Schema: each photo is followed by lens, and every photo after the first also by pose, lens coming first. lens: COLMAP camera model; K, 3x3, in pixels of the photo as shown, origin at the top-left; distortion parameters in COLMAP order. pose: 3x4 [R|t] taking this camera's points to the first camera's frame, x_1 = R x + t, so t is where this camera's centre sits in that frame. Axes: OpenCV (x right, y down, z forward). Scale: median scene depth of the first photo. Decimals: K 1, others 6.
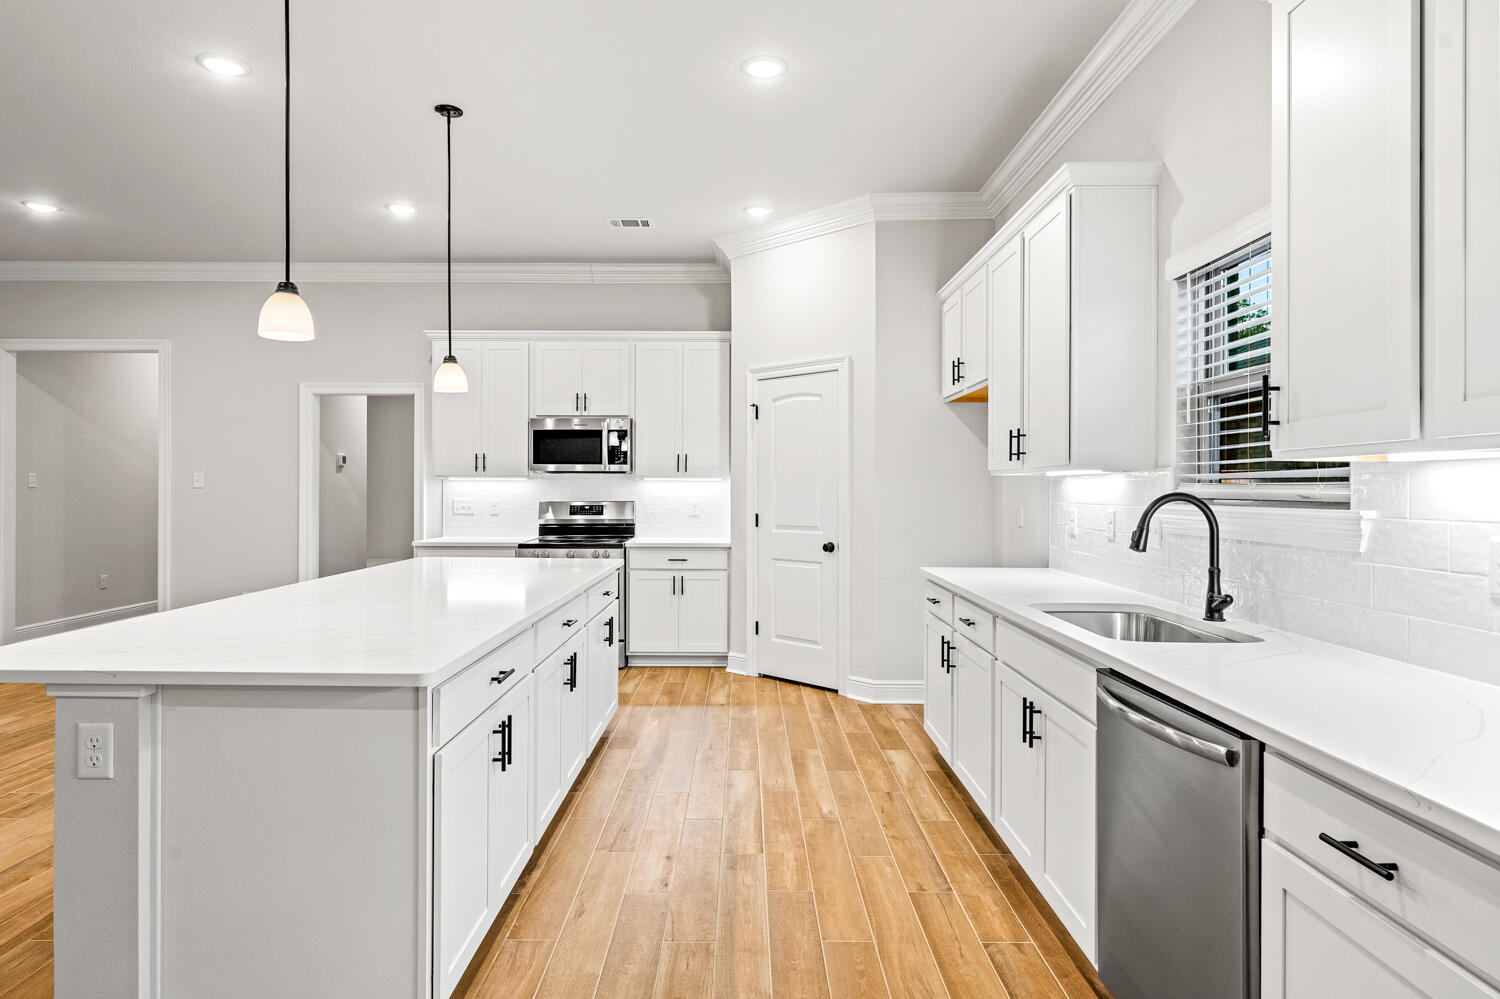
lens RADIAL K [[863.6, 0, 750.0], [0, 863.6, 499.5], [0, 0, 1]] dist [-0.000481, -0.000186]
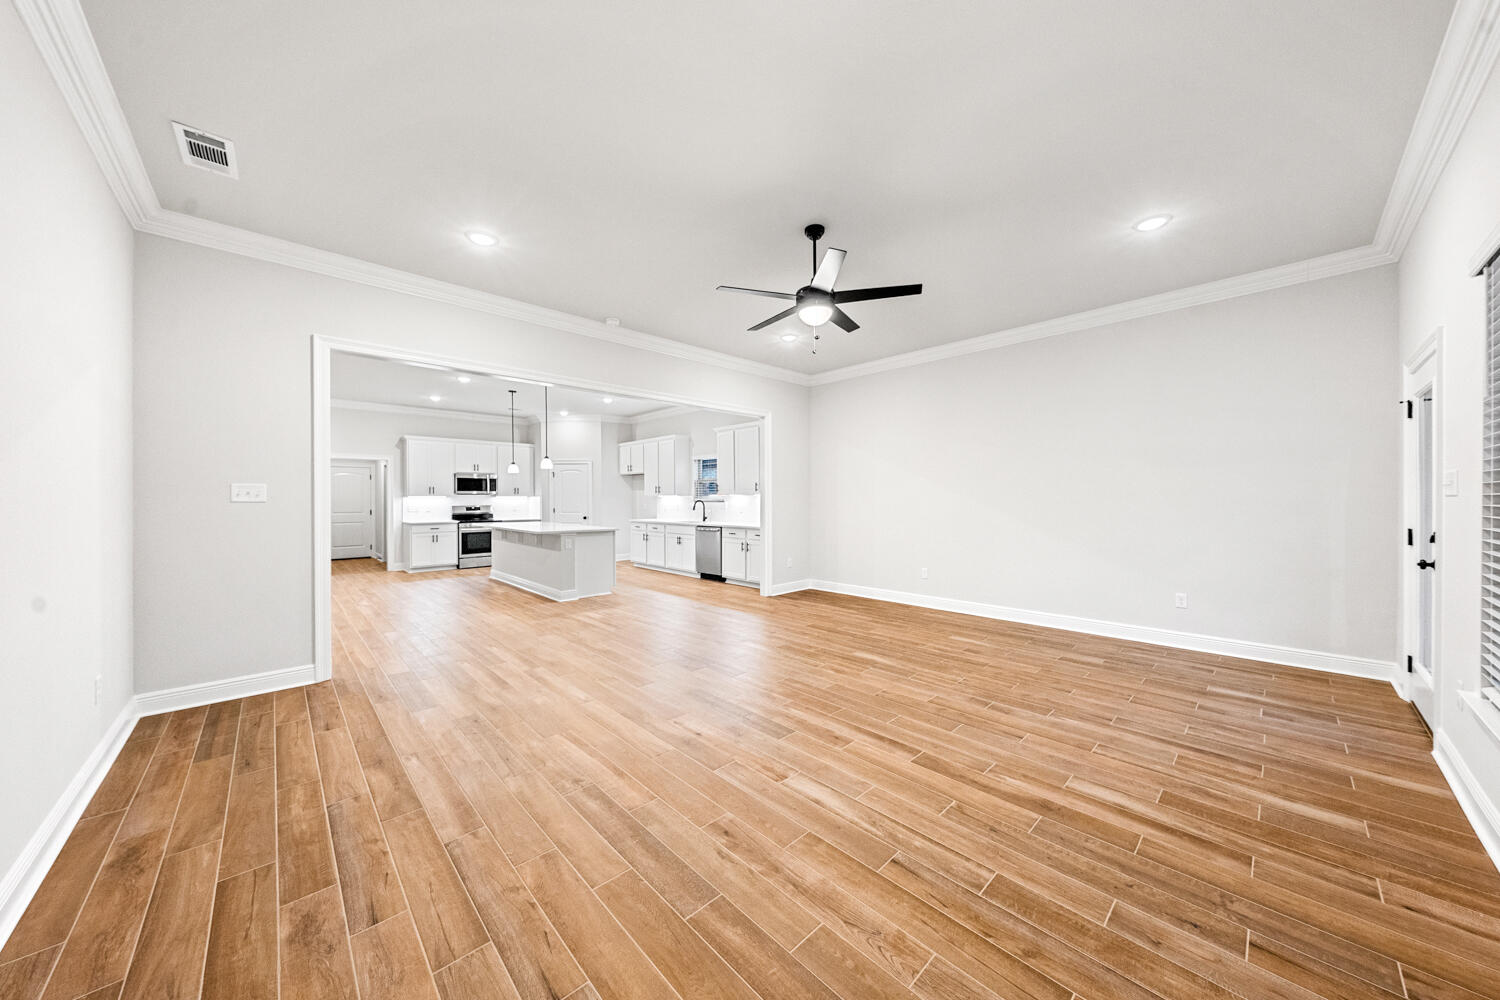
lens RADIAL K [[504.2, 0, 750.0], [0, 504.2, 500.0], [0, 0, 1]] dist [-0.001154, -0.000111]
pose [[0.728903, -0.015605, 0.684439, -0.642814], [0.015472, 0.999860, 0.006320, -0.010832], [-0.684442, 0.005983, 0.729043, -0.698308]]
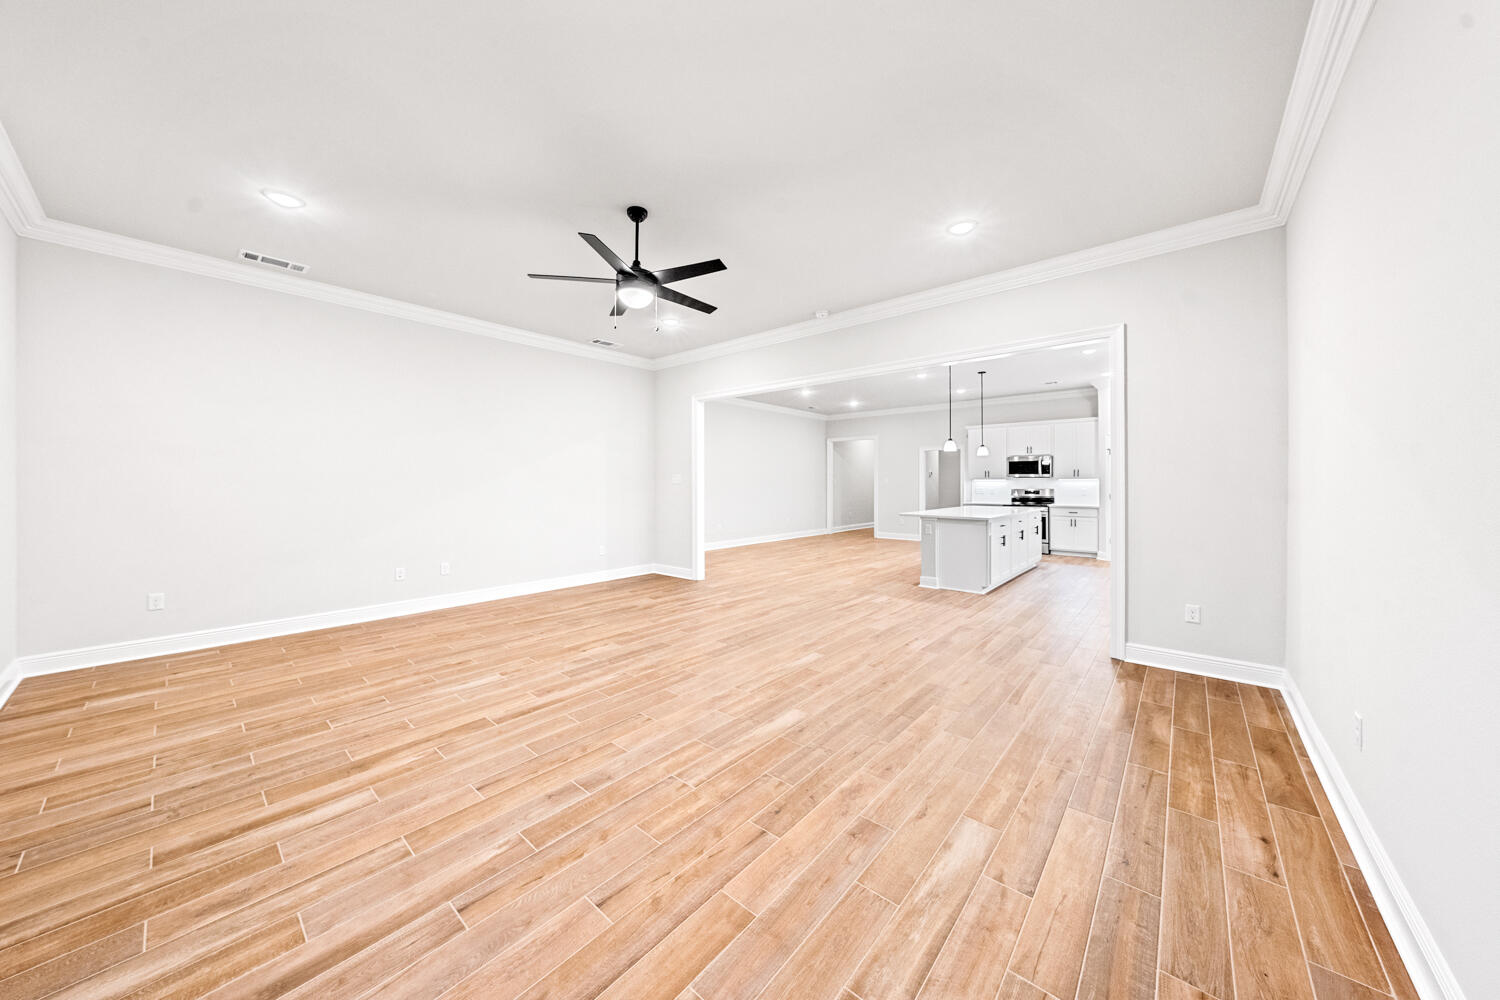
lens RADIAL K [[504.8, 0, 754.0], [0, 504.8, 492.3], [0, 0, 1]] dist [0.001216, 0.000218]
pose [[0.756343, 0.001076, -0.654175, 0.168621], [0.005309, 0.999956, 0.007783, -0.003549], [0.654154, -0.009360, 0.756303, -0.676728]]
